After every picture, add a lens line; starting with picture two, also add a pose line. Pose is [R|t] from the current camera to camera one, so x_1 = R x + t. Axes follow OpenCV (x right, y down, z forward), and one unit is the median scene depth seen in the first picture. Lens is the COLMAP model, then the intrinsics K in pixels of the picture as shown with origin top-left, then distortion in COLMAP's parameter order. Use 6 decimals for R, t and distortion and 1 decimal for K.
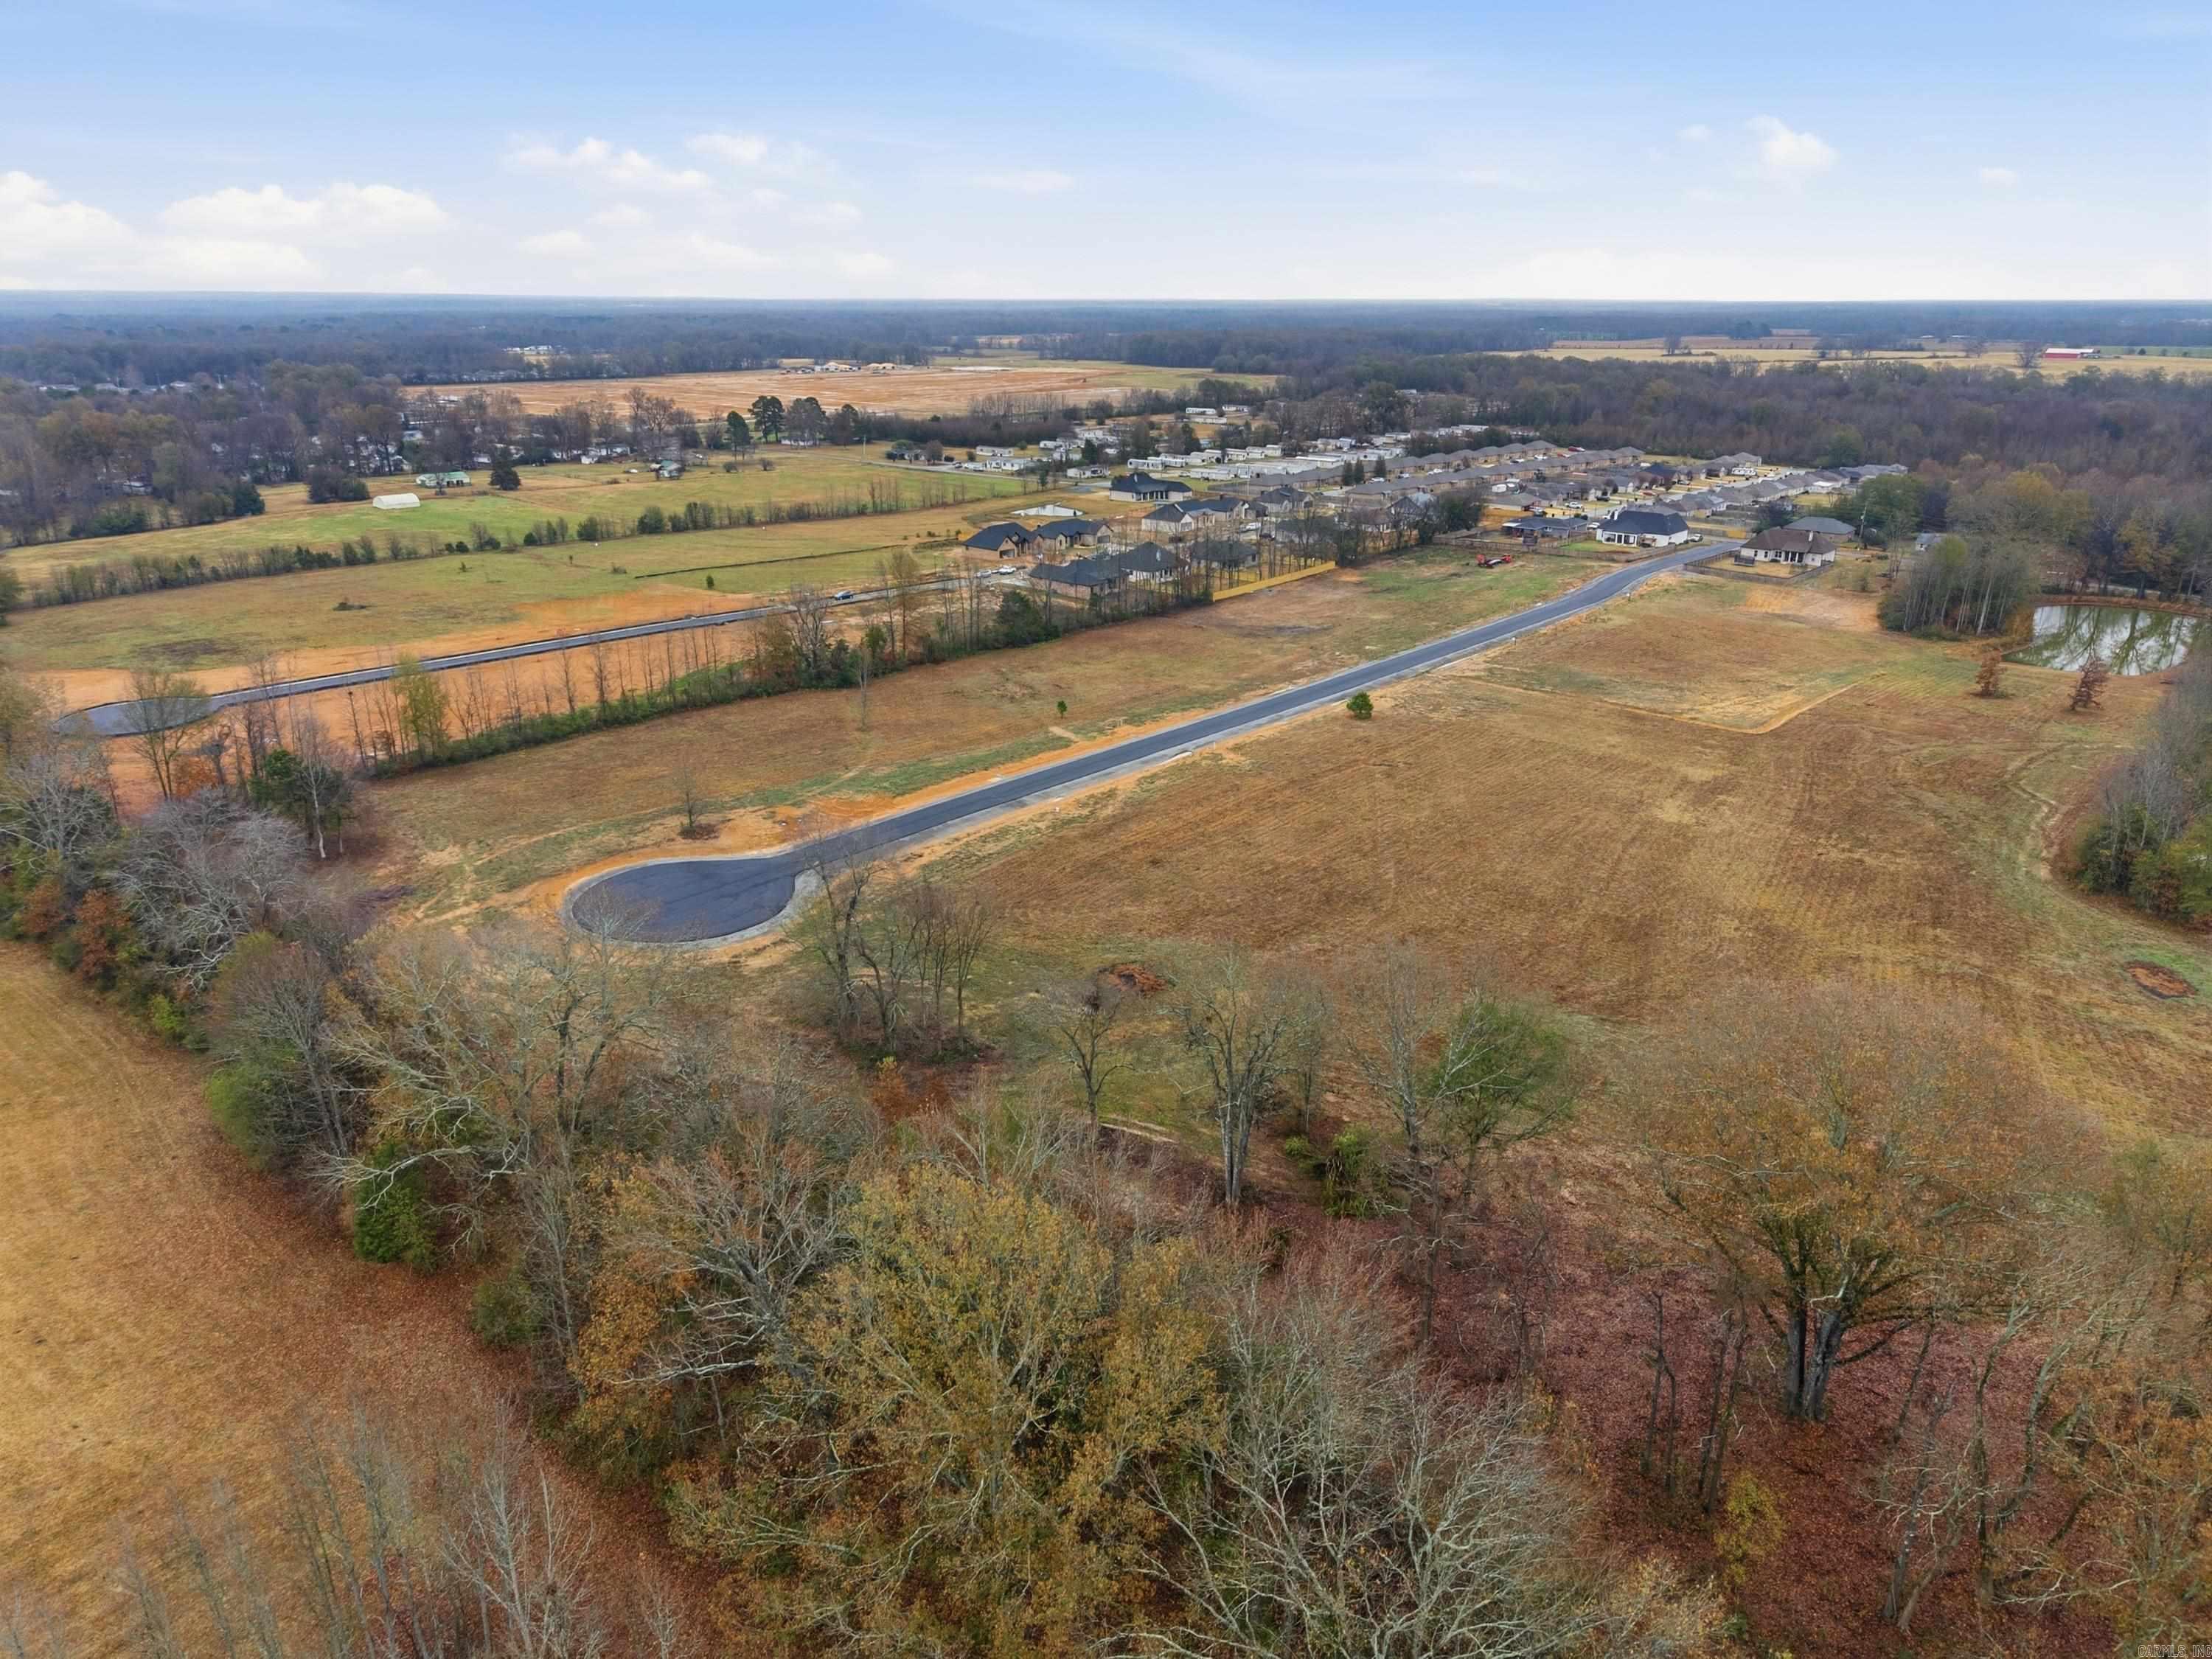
lens RADIAL K [[1472.0, 0, 1109.2], [0, 1472.0, 837.8], [0, 0, 1]] dist [0.043887, -0.055294]
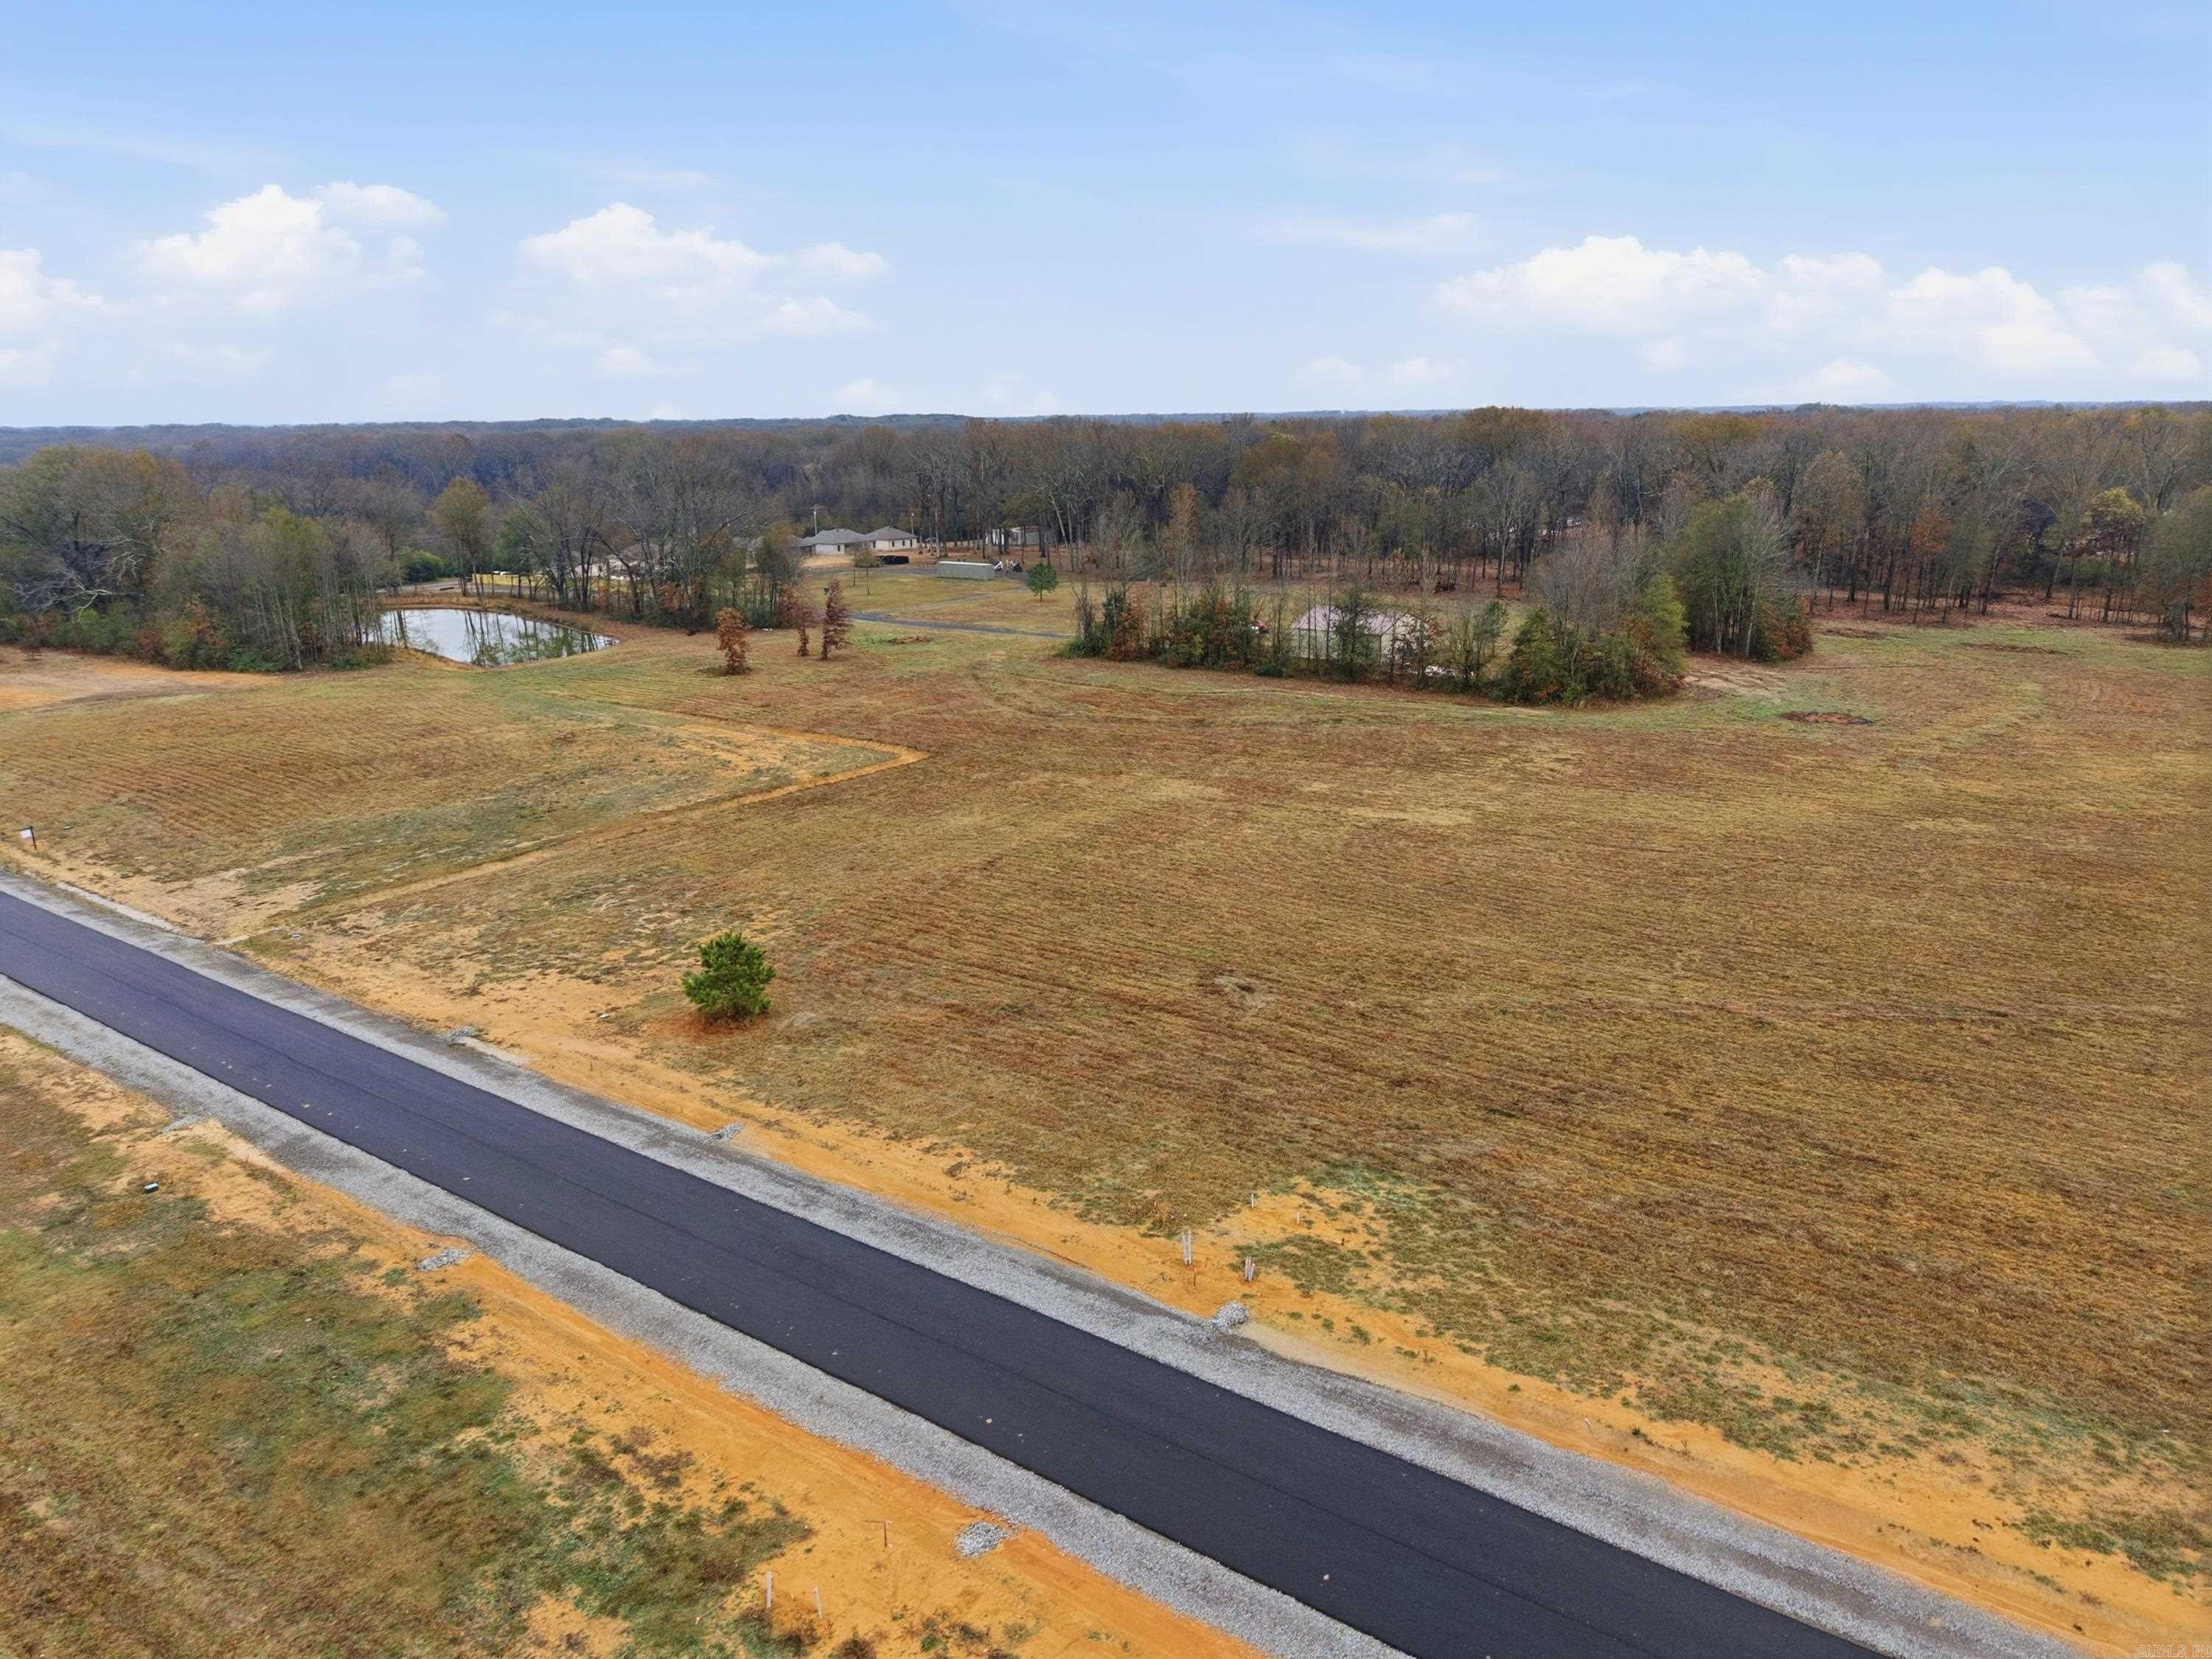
lens RADIAL K [[1485.7, 0, 1110.6], [0, 1485.7, 816.7], [0, 0, 1]] dist [0.023145, -0.025632]
pose [[-0.108733, -0.256014, 0.960538, -0.085929], [0.351848, 0.893805, 0.278057, -0.126198], [-0.929721, 0.368197, -0.007108, 0.653736]]
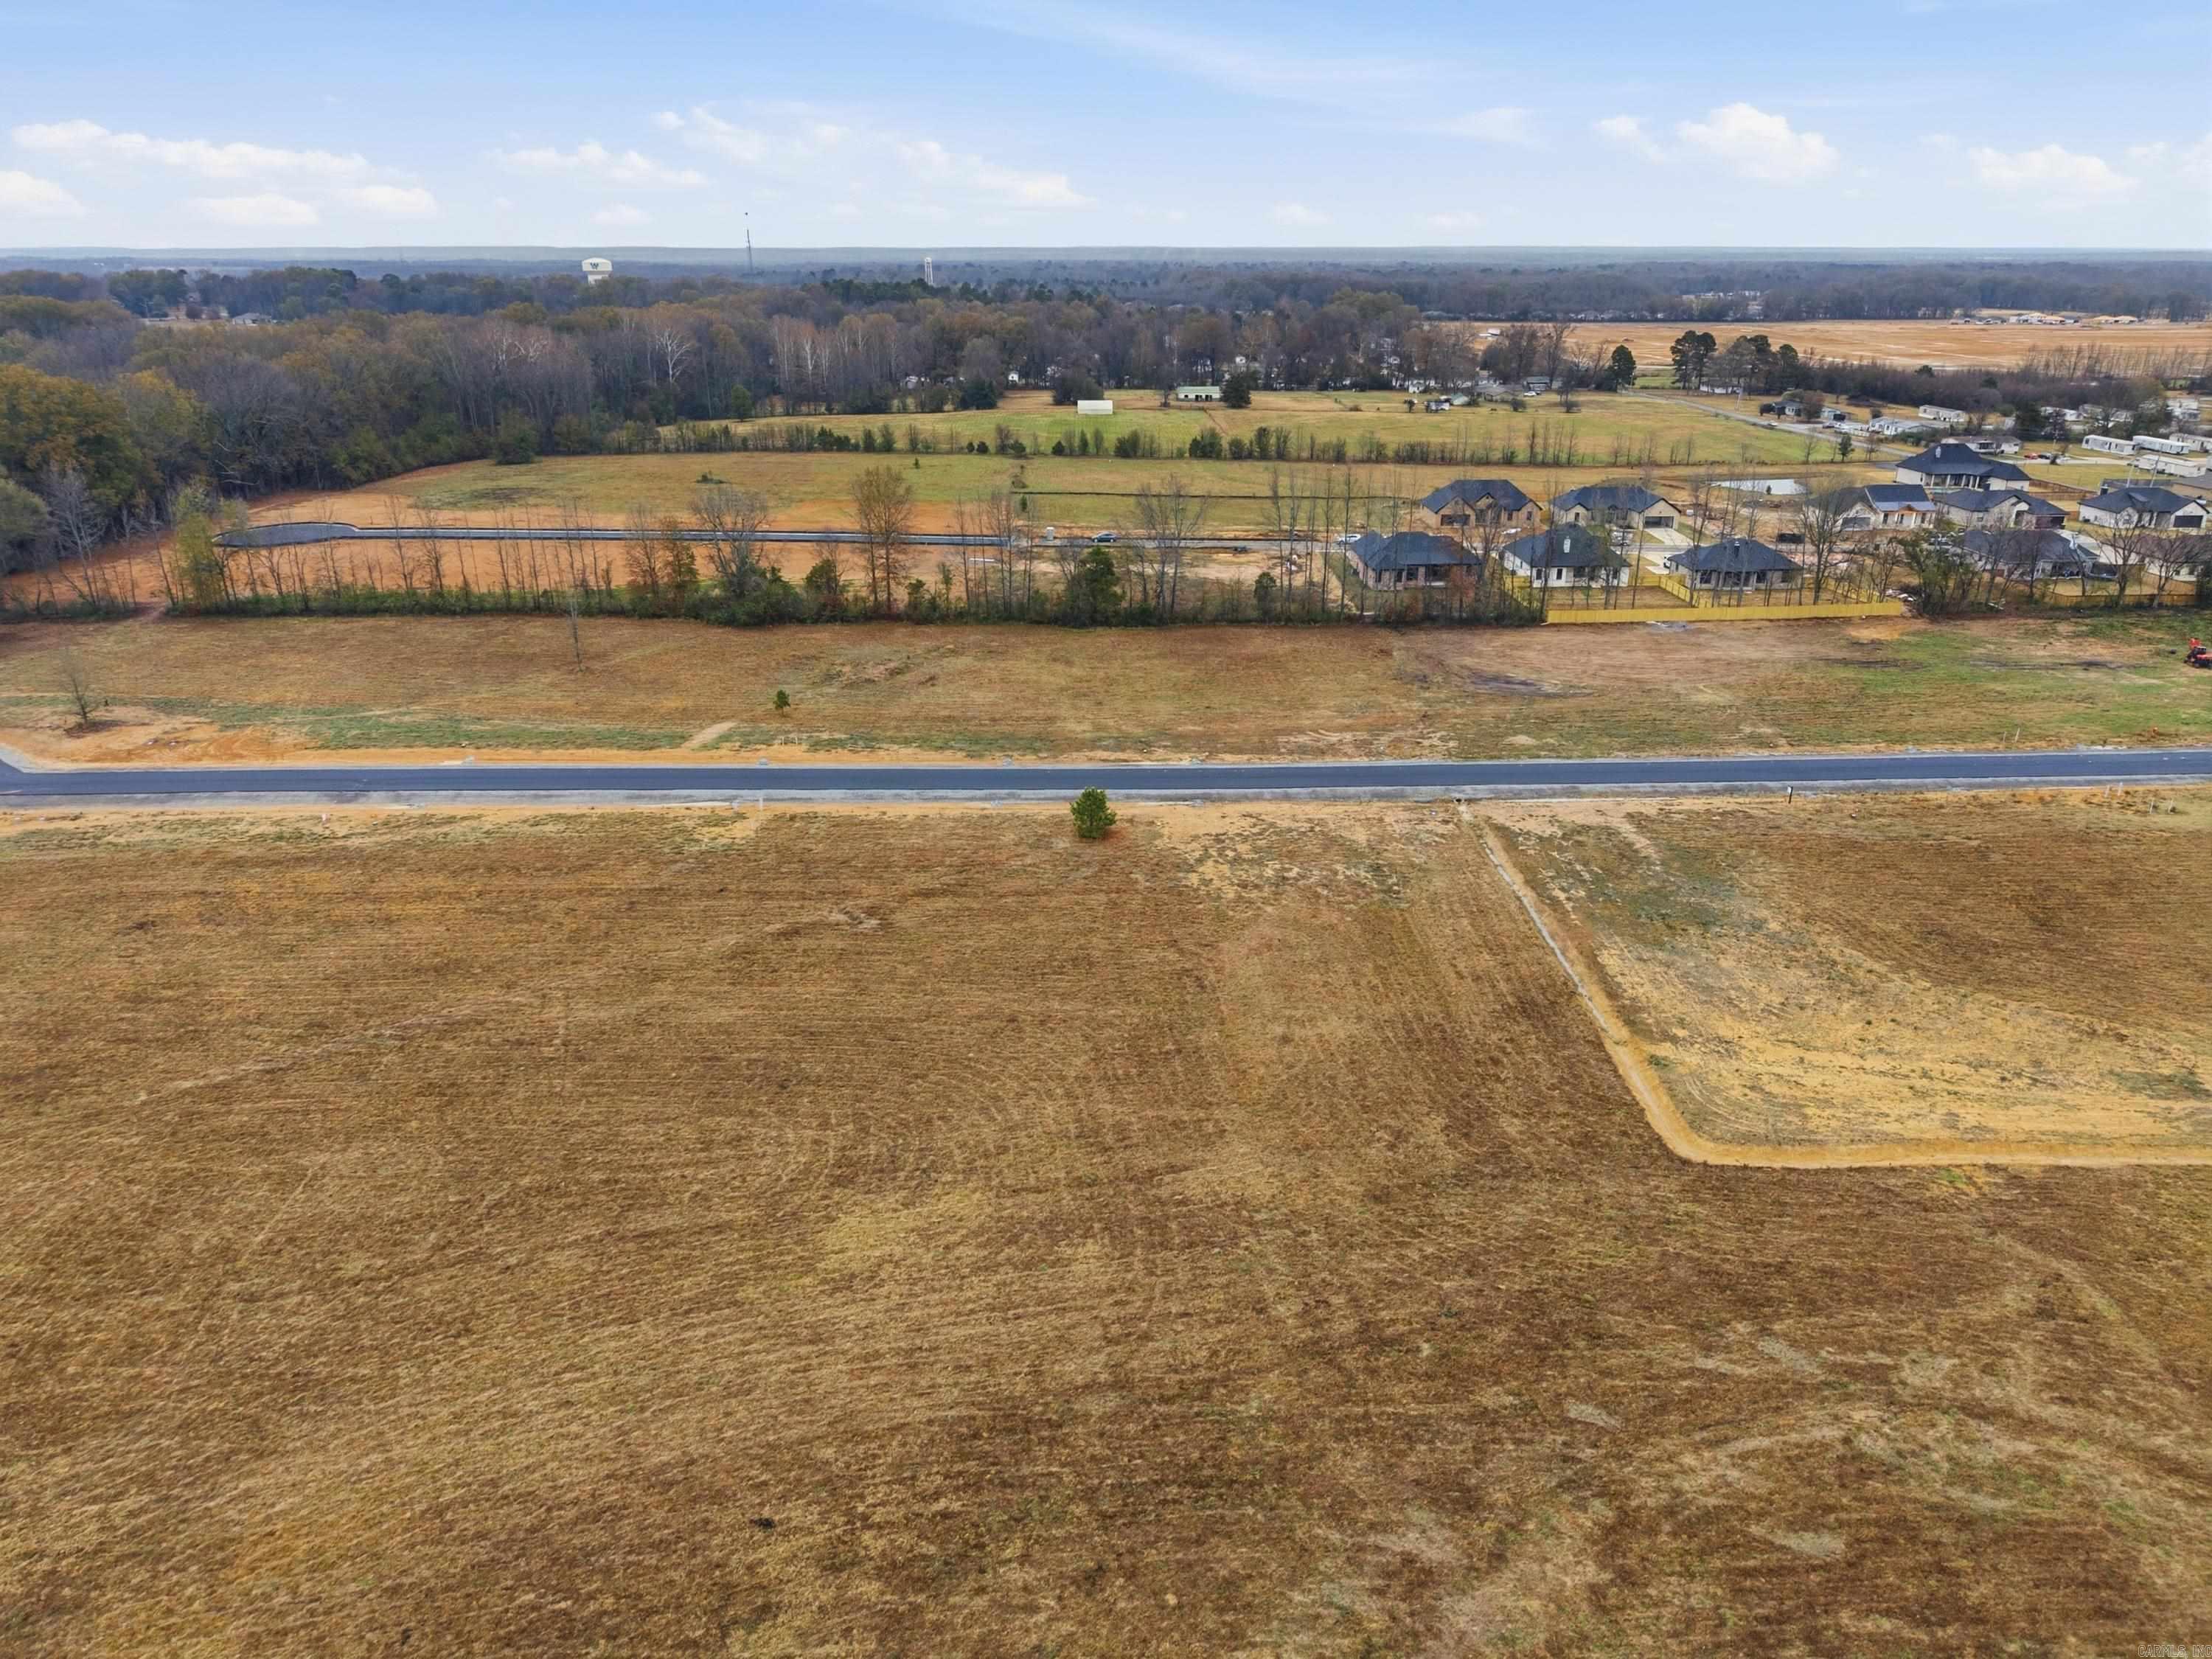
lens RADIAL K [[1472.0, 0, 1109.2], [0, 1472.0, 837.8], [0, 0, 1]] dist [0.043887, -0.055294]
pose [[0.684019, 0.268489, -0.678256, 0.390490], [-0.251200, 0.959629, 0.126536, -0.107897], [0.684848, 0.083825, 0.723849, 0.435001]]
